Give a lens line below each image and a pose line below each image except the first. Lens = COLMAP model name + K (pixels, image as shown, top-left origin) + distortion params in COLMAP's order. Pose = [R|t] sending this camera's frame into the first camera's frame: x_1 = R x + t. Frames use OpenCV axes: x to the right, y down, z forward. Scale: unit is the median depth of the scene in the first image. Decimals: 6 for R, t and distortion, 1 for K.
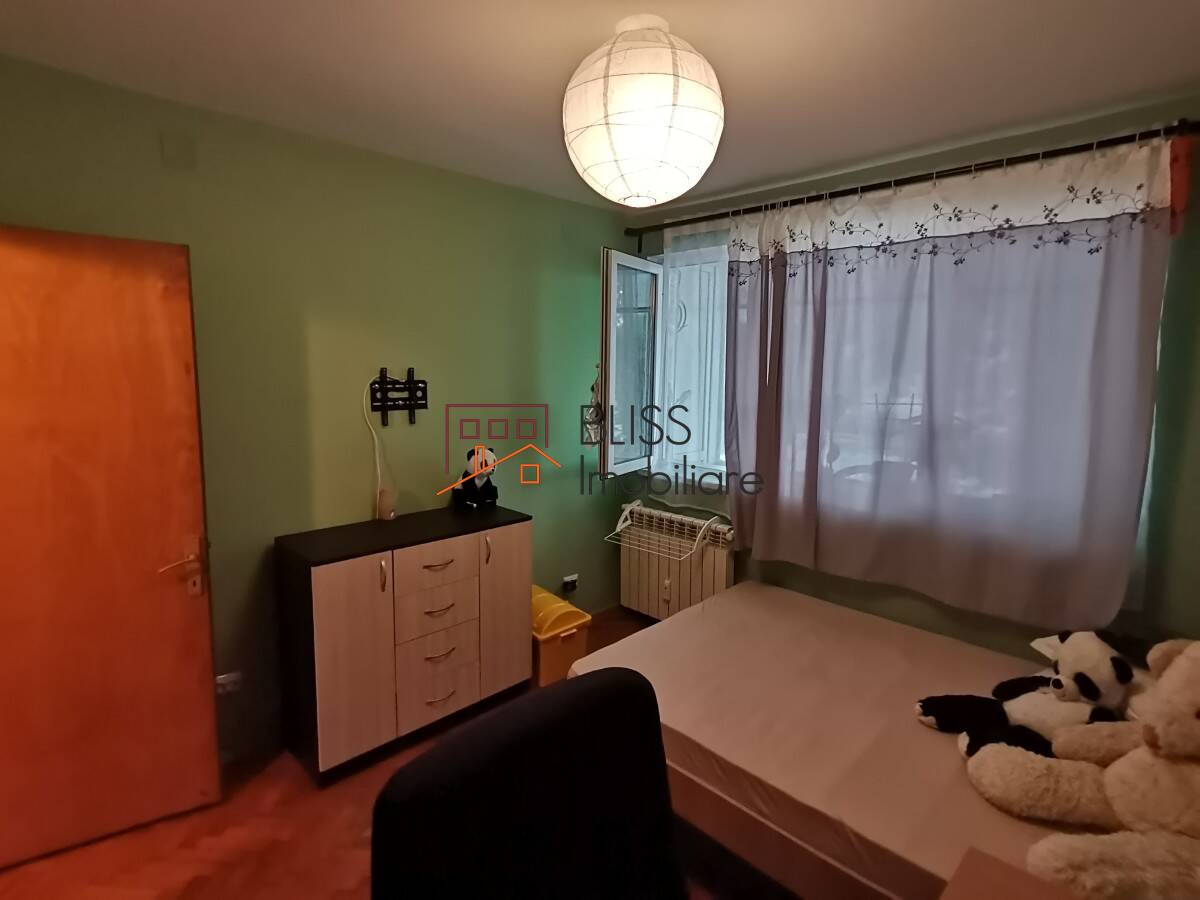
lens RADIAL K [[603.7, 0, 600.5], [0, 603.7, 445.6], [0, 0, 1]] dist [0.009394, -0.005947]
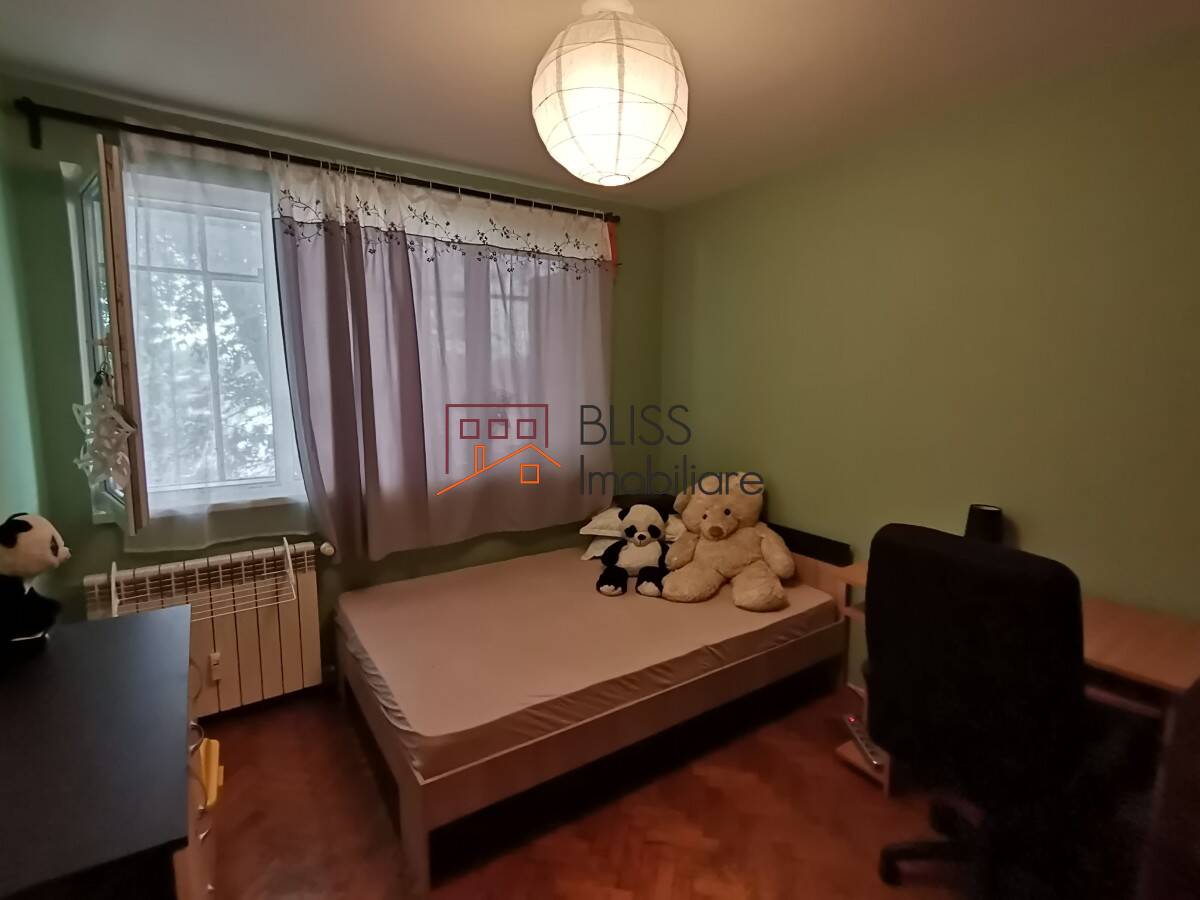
lens RADIAL K [[603.7, 0, 627.3], [0, 603.7, 440.4], [0, 0, 1]] dist [0.009394, -0.005947]
pose [[0.153051, -0.139598, 0.978309, -0.641745], [0.122143, 0.985054, 0.121452, -0.064219], [-0.980641, 0.100905, 0.167814, 0.530618]]
